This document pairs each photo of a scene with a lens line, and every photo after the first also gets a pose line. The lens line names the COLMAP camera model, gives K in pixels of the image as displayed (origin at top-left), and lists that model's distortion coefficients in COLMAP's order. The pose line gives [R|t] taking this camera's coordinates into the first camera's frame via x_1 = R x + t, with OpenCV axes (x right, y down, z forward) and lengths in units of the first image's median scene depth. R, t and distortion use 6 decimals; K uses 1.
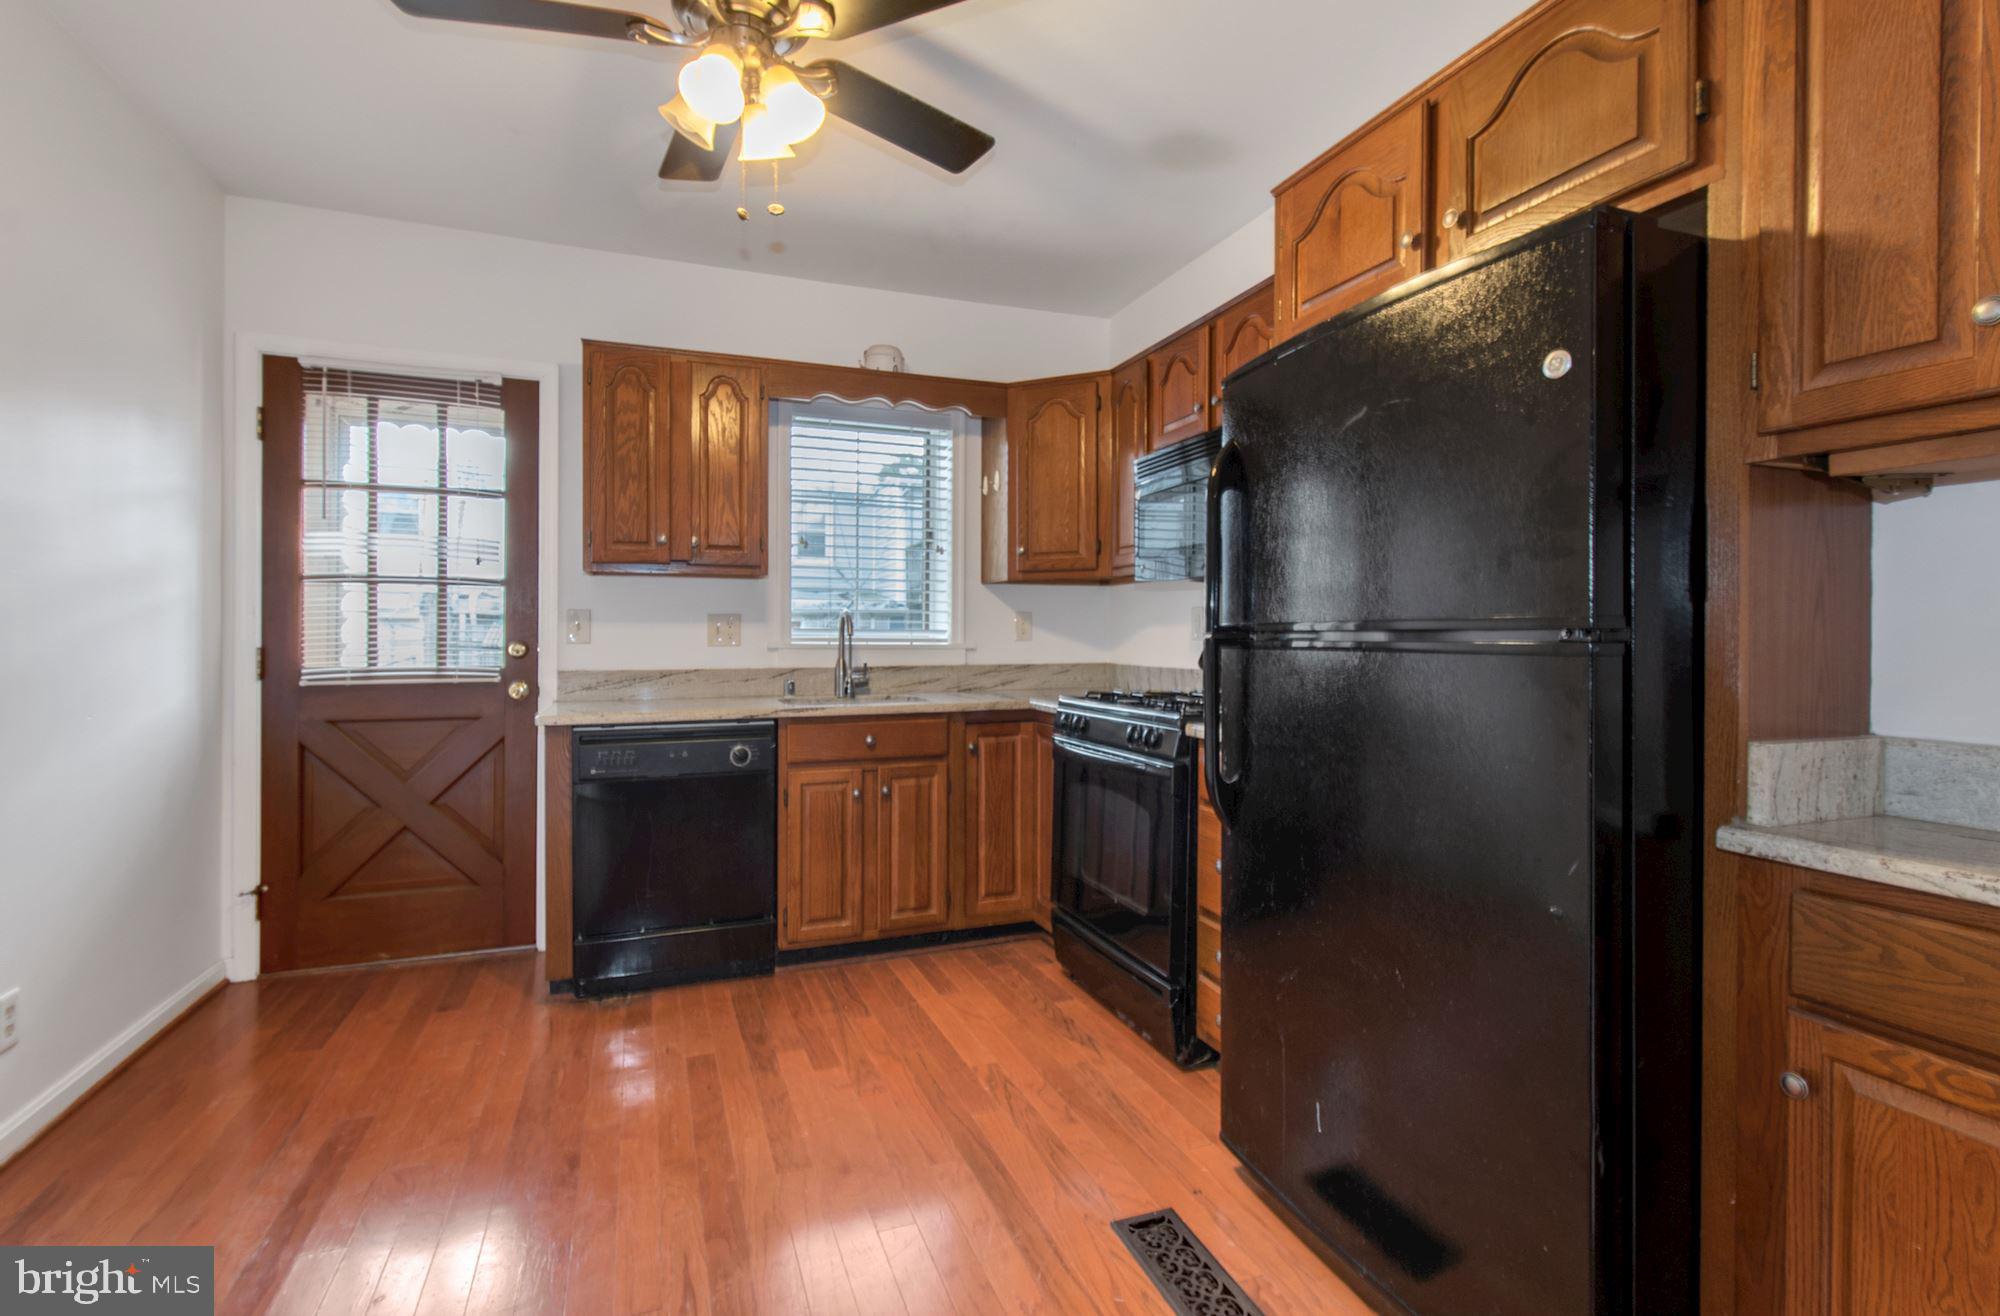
lens RADIAL K [[900.4, 0, 1000.0], [0, 900.4, 658.0], [0, 0, 1]] dist [-0.000670, -0.000046]
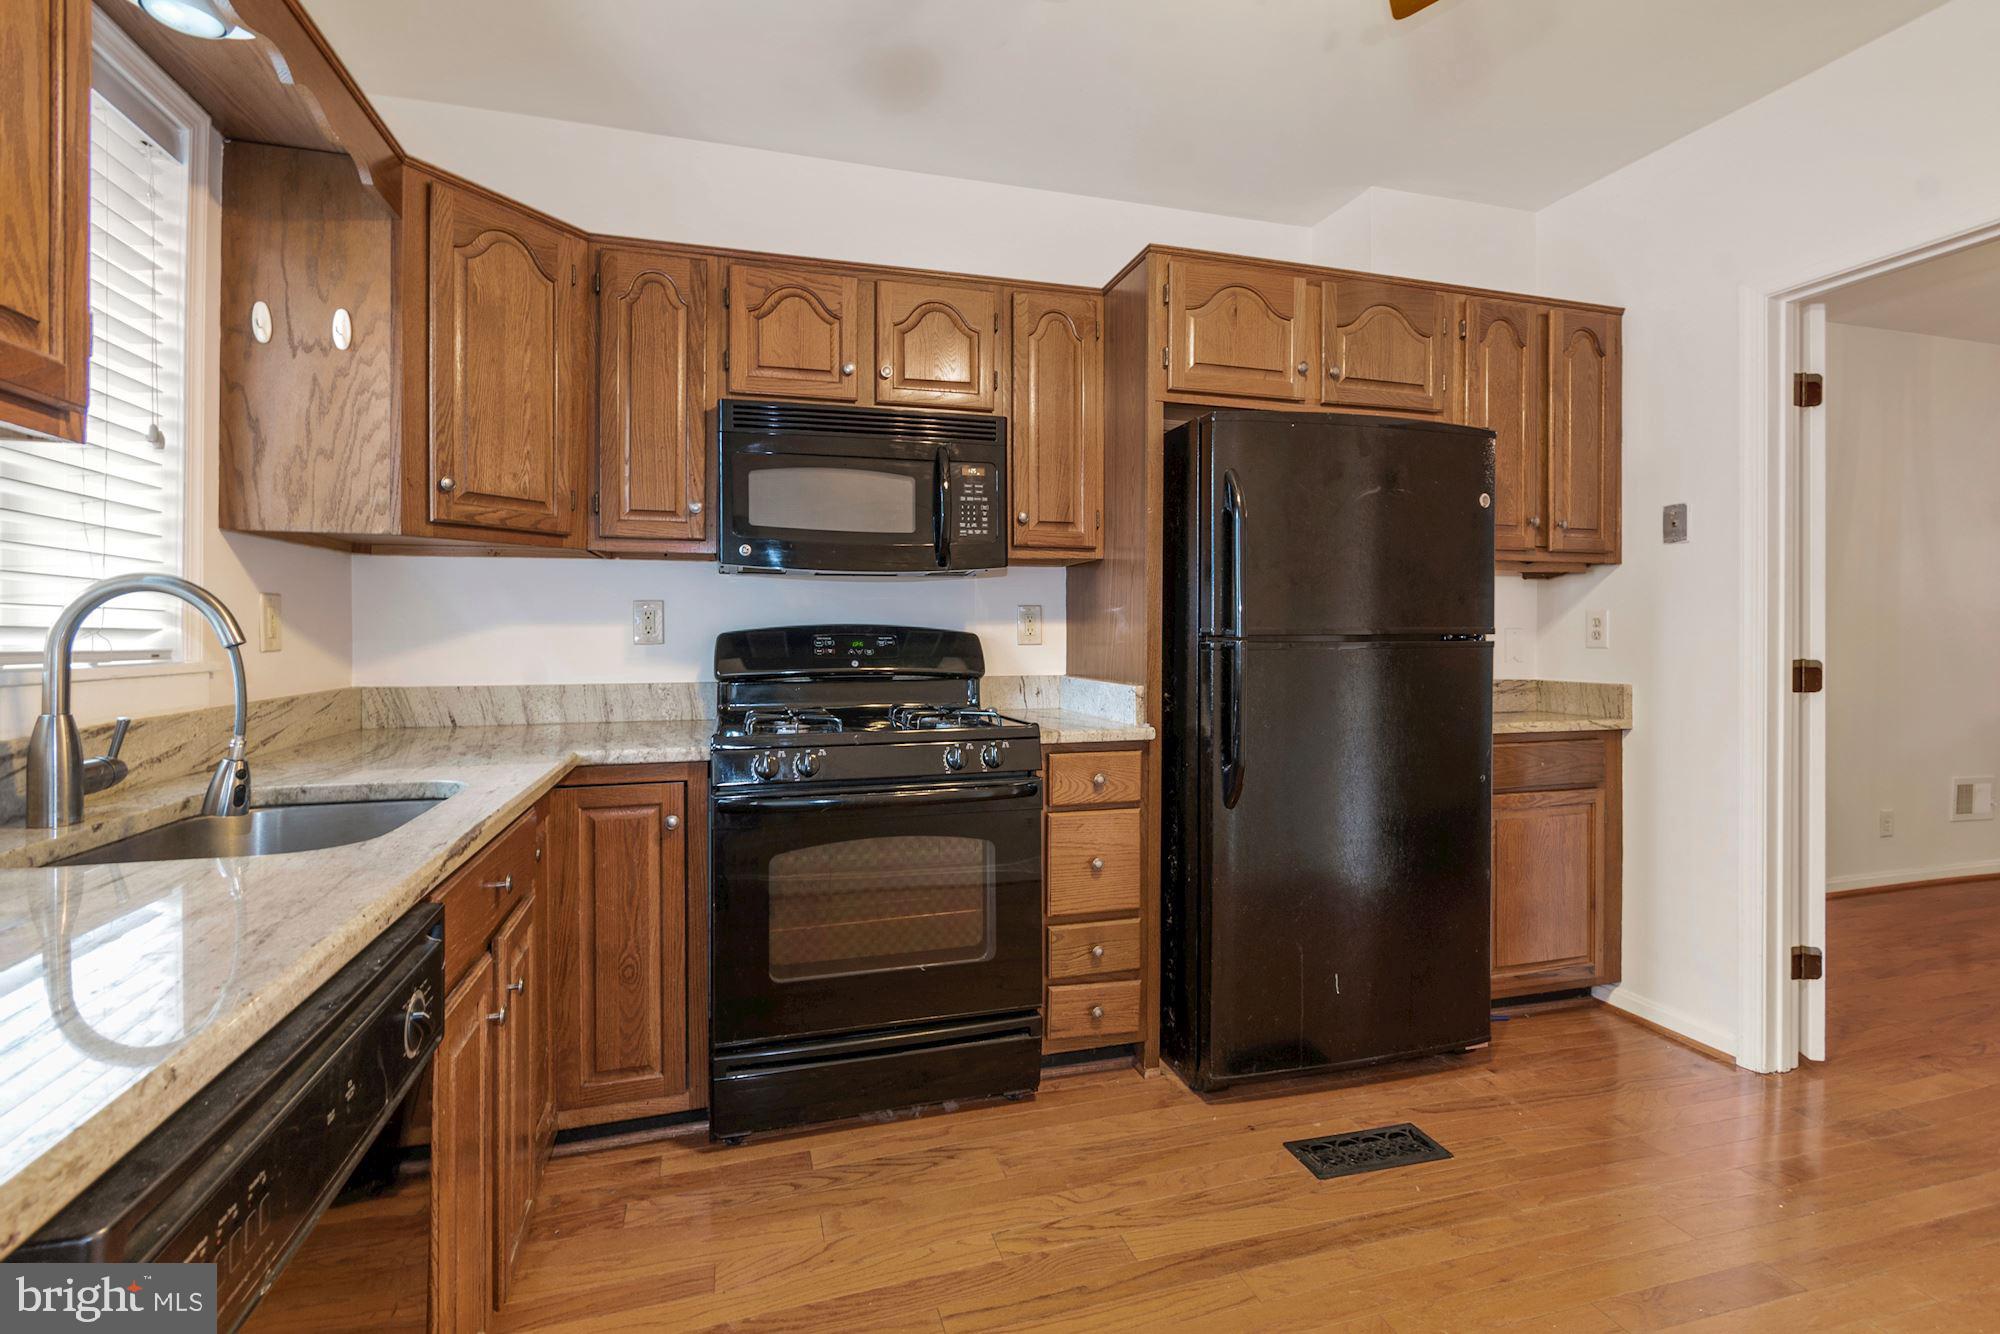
lens RADIAL K [[893.4, 0, 996.7], [0, 893.4, 631.9], [0, 0, 1]] dist [-0.000002, -0.000644]
pose [[0.090400, -0.009411, 0.995861, -0.703867], [0.019184, 0.999786, 0.007707, -0.039831], [-0.995721, 0.018408, 0.090561, 0.908049]]
